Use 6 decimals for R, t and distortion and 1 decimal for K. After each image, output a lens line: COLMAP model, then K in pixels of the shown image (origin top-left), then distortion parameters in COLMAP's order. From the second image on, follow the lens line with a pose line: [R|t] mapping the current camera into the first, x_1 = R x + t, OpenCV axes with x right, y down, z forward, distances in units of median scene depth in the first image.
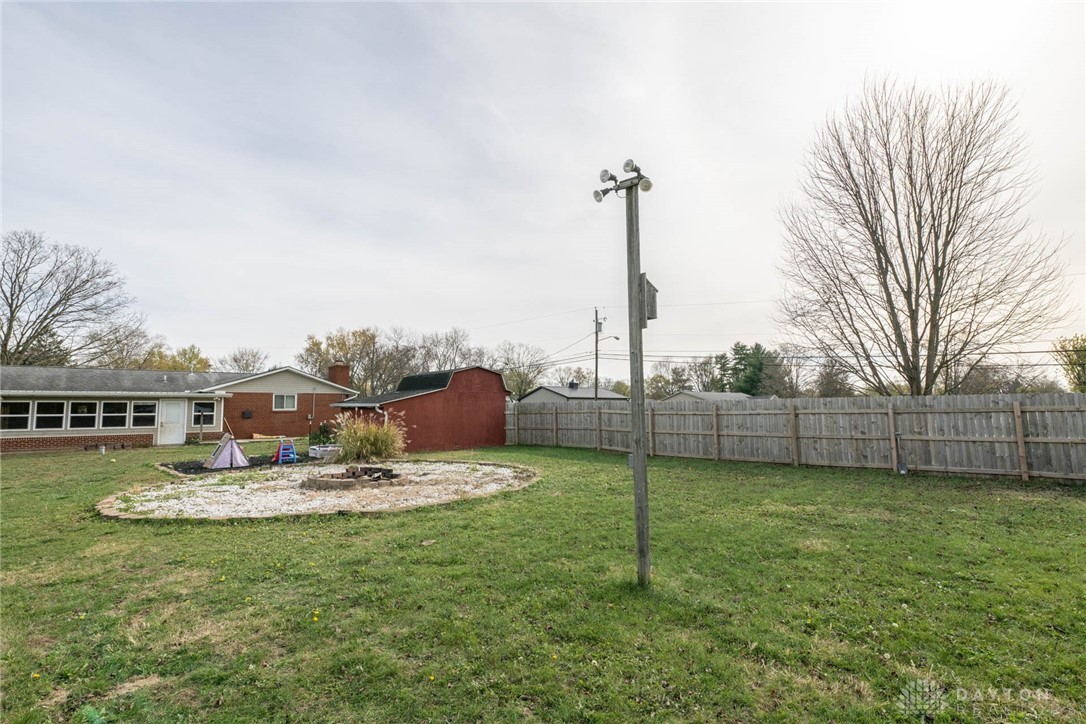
lens RADIAL K [[533.4, 0, 543.0], [0, 533.4, 362.0], [0, 0, 1]] dist [-0.004086, -0.000378]
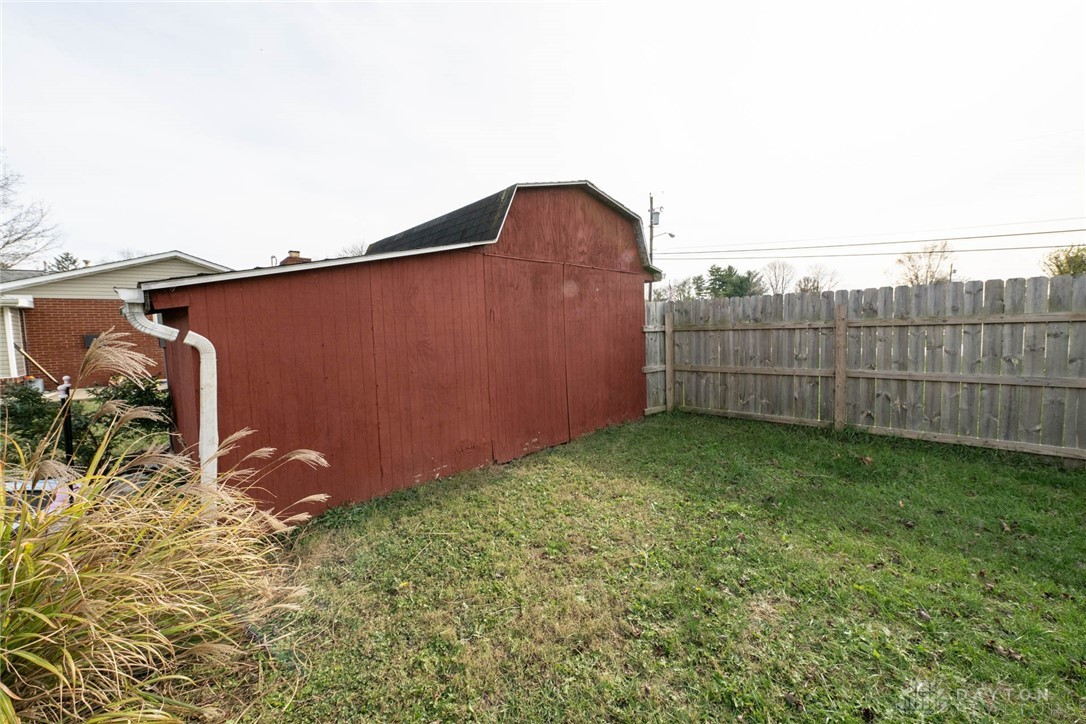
lens RADIAL K [[426.2, 0, 538.2], [0, 426.2, 357.1], [0, 0, 1]] dist [-0.001567, -0.000217]
pose [[0.999837, -0.016626, 0.006986, -0.134975], [0.015309, 0.987237, 0.158521, 0.060825], [-0.009533, -0.158388, 0.987331, 0.646944]]
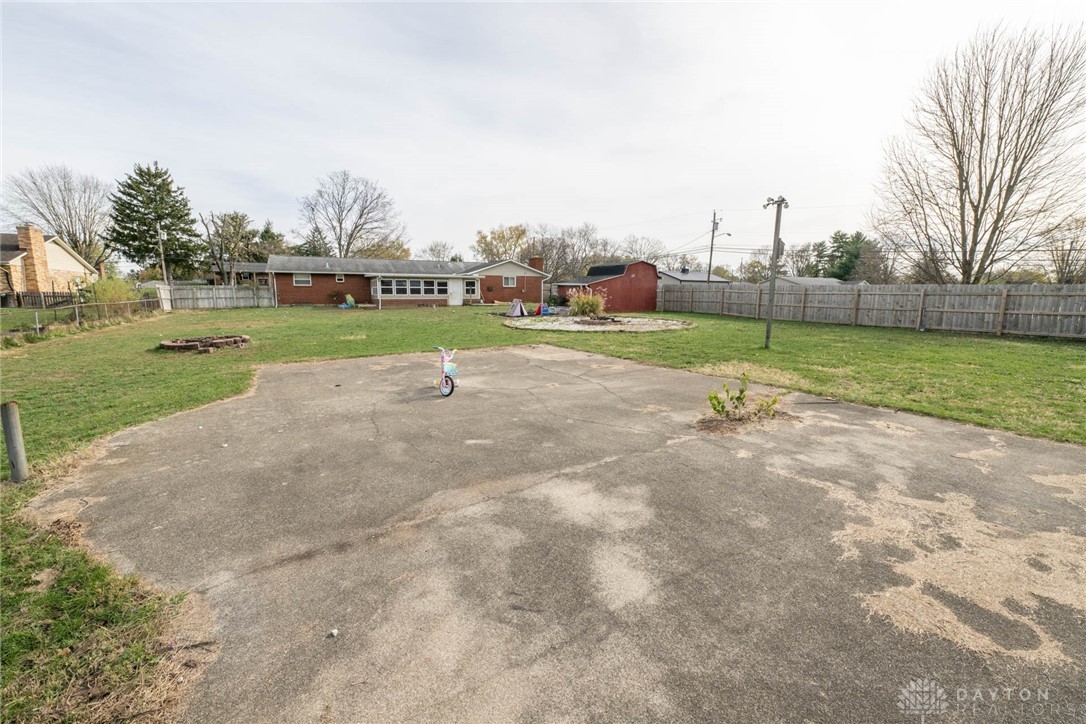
lens RADIAL K [[426.2, 0, 538.2], [0, 426.2, 357.1], [0, 0, 1]] dist [-0.001567, -0.000217]
pose [[0.969722, 0.056424, -0.237603, -0.091979], [0.003782, 0.969356, 0.245629, -0.023533], [0.244181, -0.239091, 0.939793, -0.297769]]
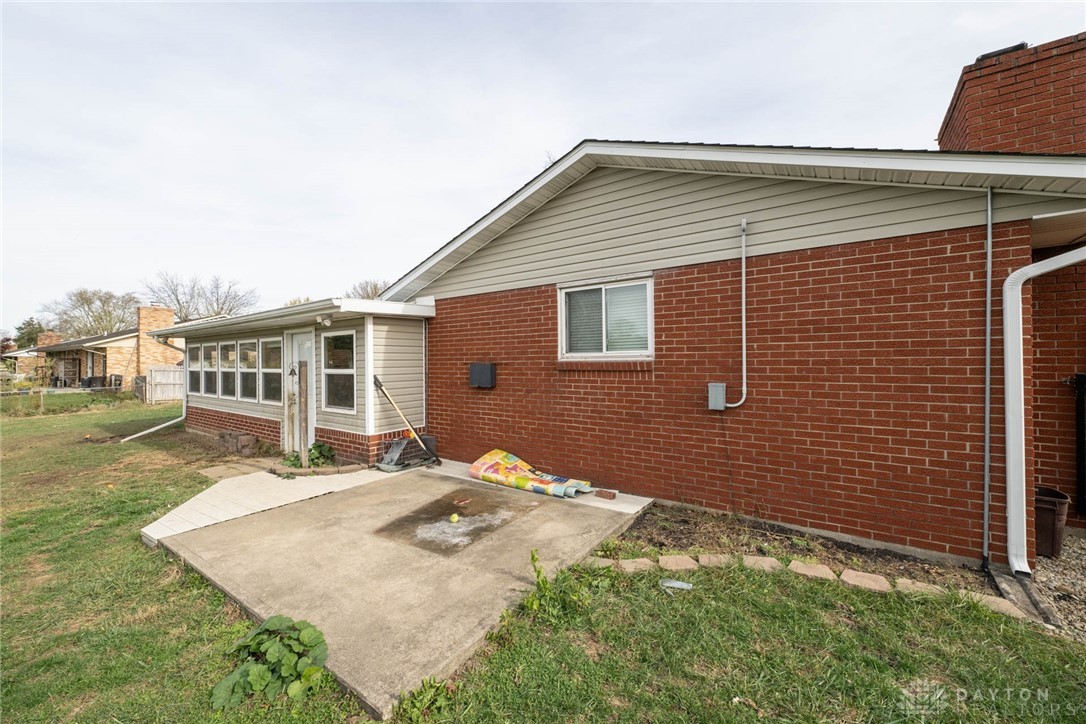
lens RADIAL K [[426.2, 0, 538.2], [0, 426.2, 357.1], [0, 0, 1]] dist [-0.001567, -0.000217]
pose [[0.233712, 0.007317, -0.972278, -0.383993], [0.099595, 0.994532, 0.031424, 0.096258], [0.967191, -0.104178, 0.231706, 1.101236]]
